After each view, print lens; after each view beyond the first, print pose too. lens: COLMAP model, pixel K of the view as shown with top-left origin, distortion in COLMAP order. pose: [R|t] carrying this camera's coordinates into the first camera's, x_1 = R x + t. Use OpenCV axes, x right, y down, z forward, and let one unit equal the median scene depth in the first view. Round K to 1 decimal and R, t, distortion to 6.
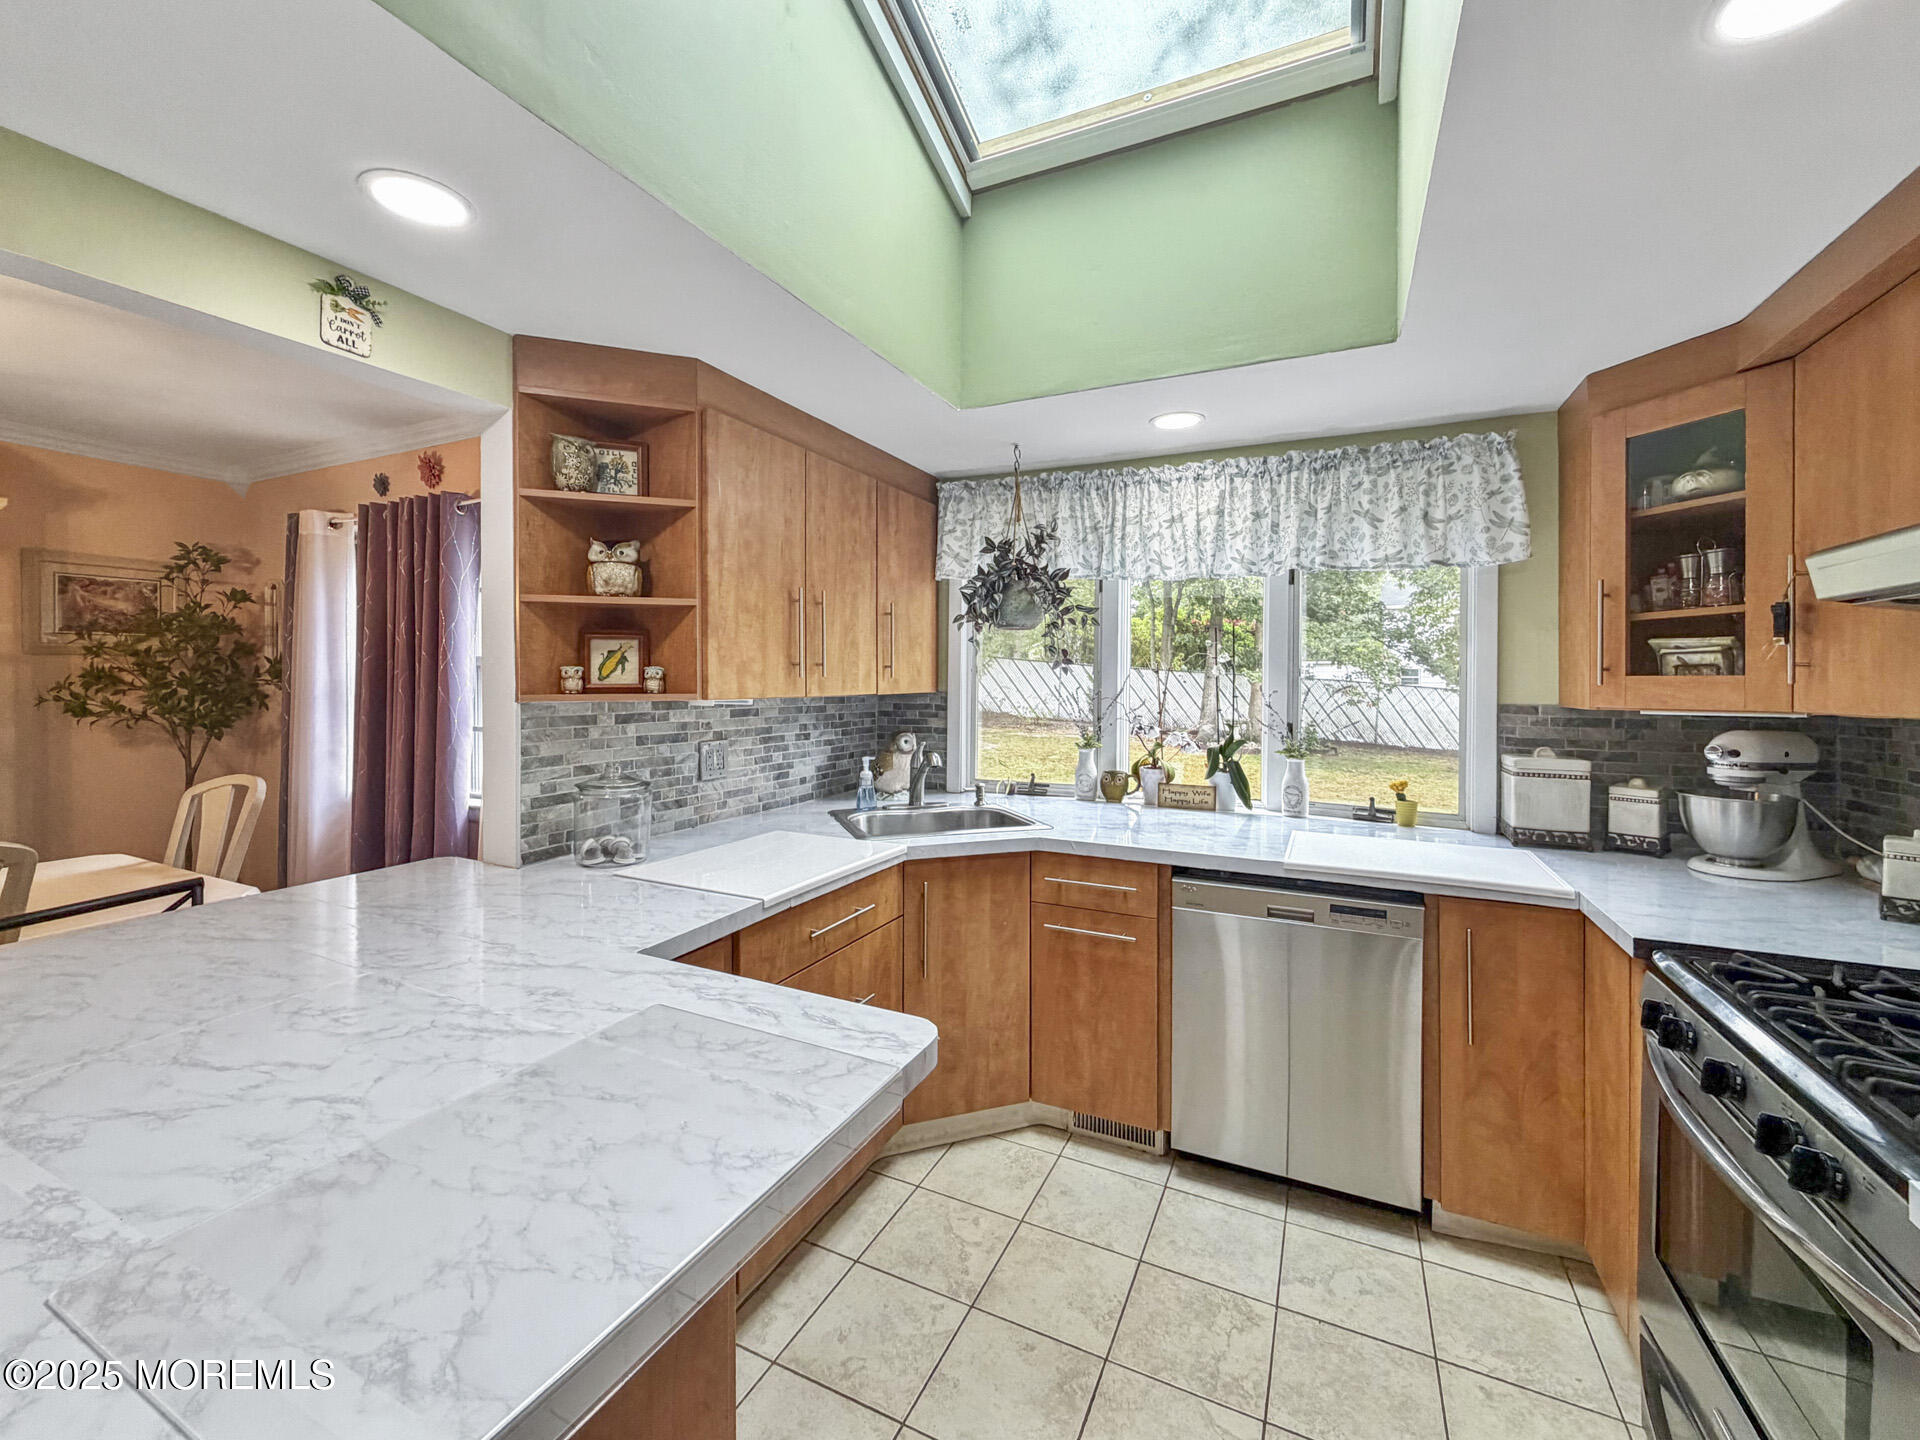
lens RADIAL K [[788.4, 0, 951.5], [0, 788.4, 677.2], [0, 0, 1]] dist [-0.001211, -0.000190]
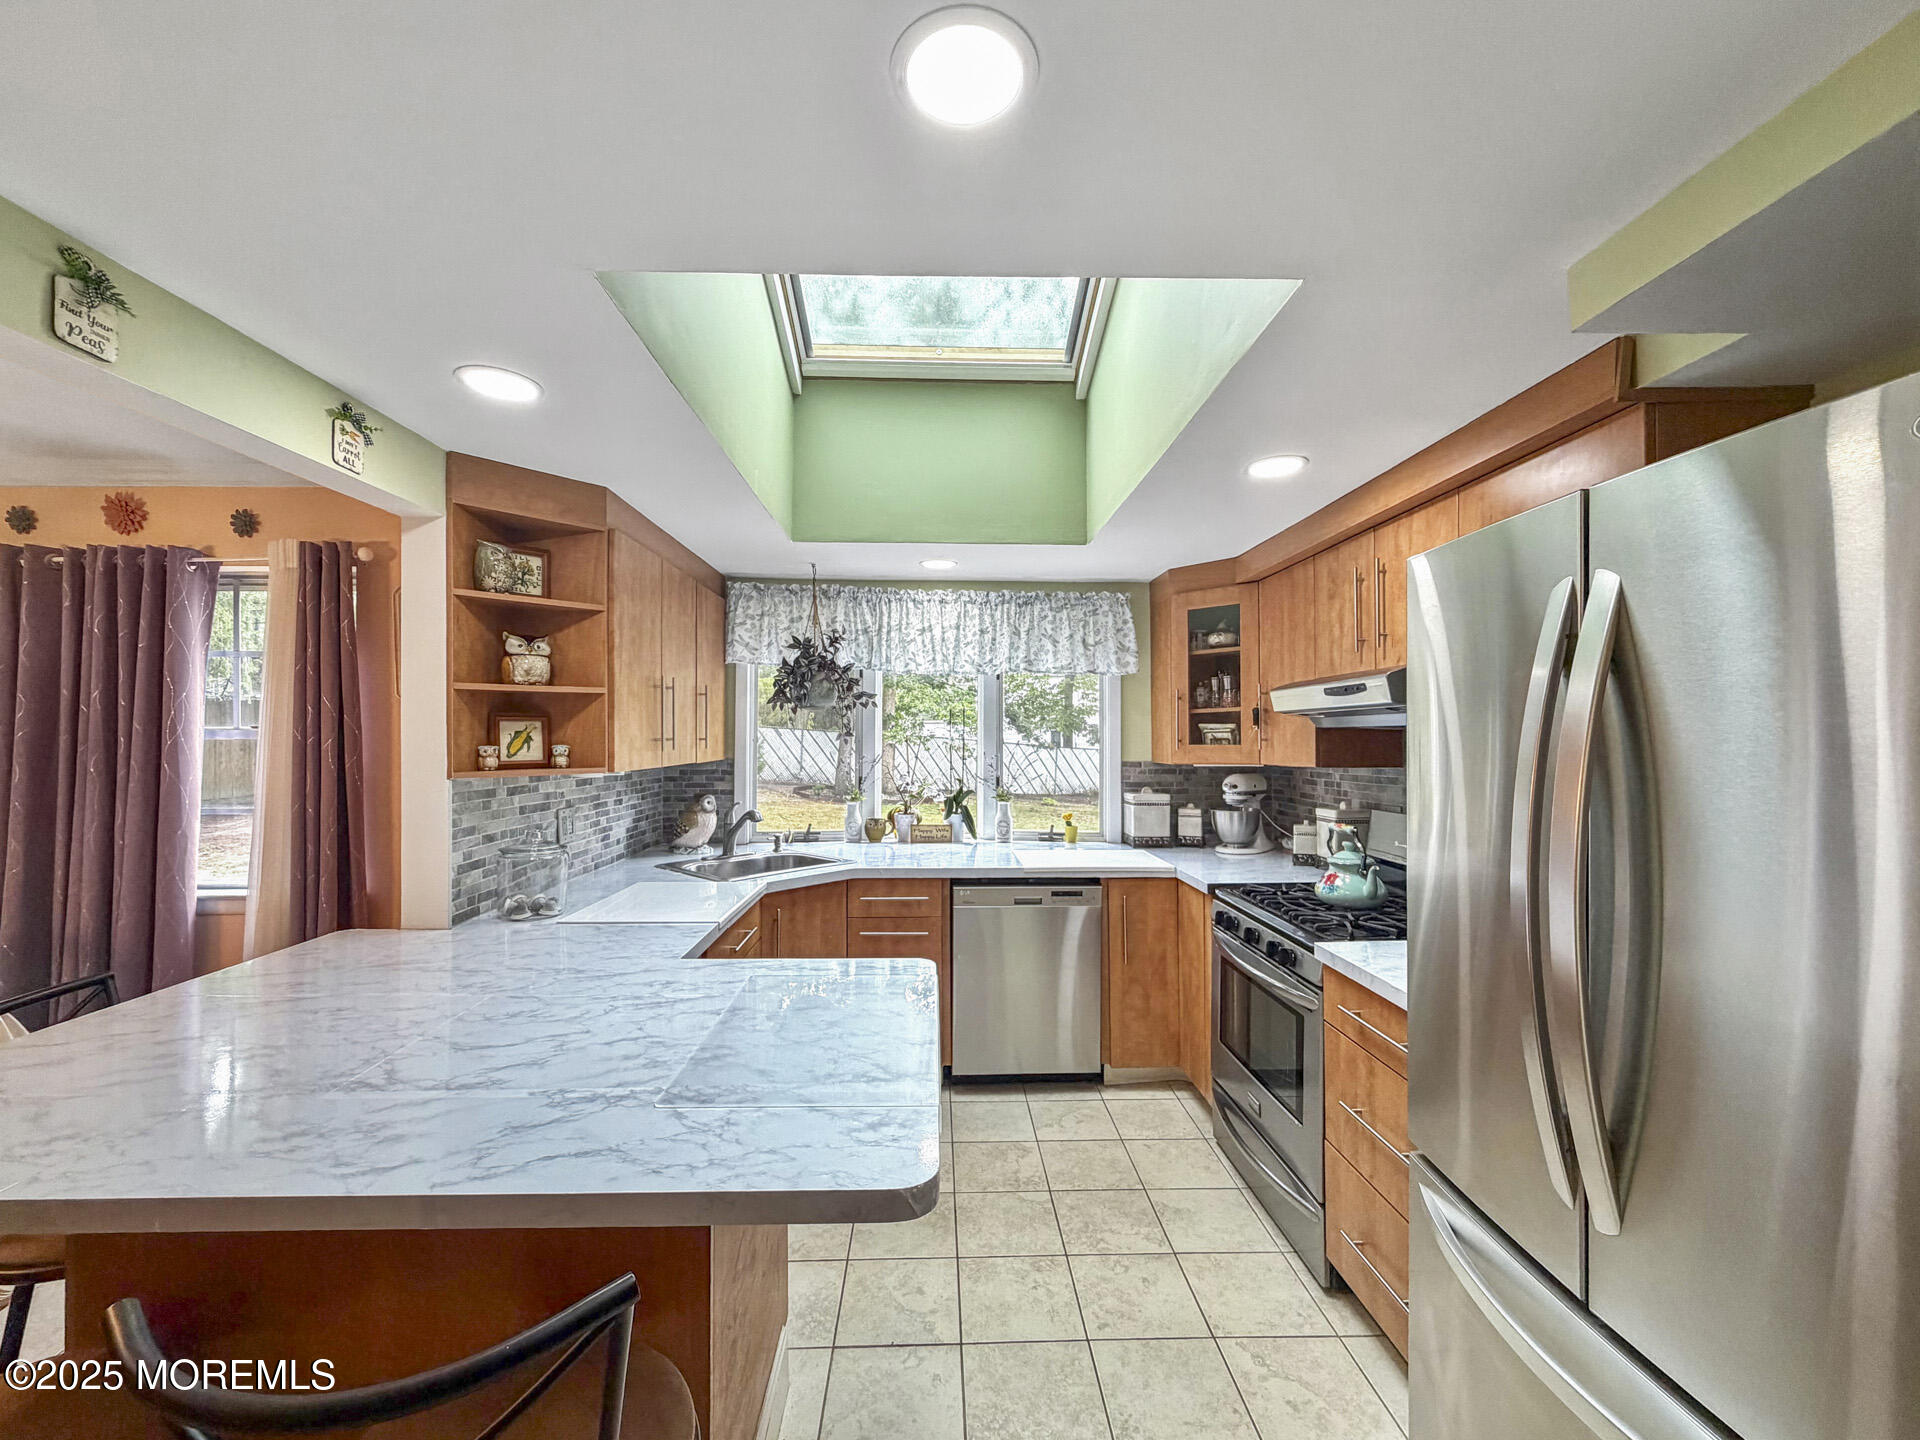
lens RADIAL K [[782.0, 0, 956.8], [0, 782.0, 722.6], [0, 0, 1]] dist [-0.000033, 0.000162]
pose [[0.883866, 0.002641, 0.467733, -0.373335], [0.004298, 0.999896, -0.013768, -0.026127], [-0.467721, 0.014180, 0.883763, -0.268448]]
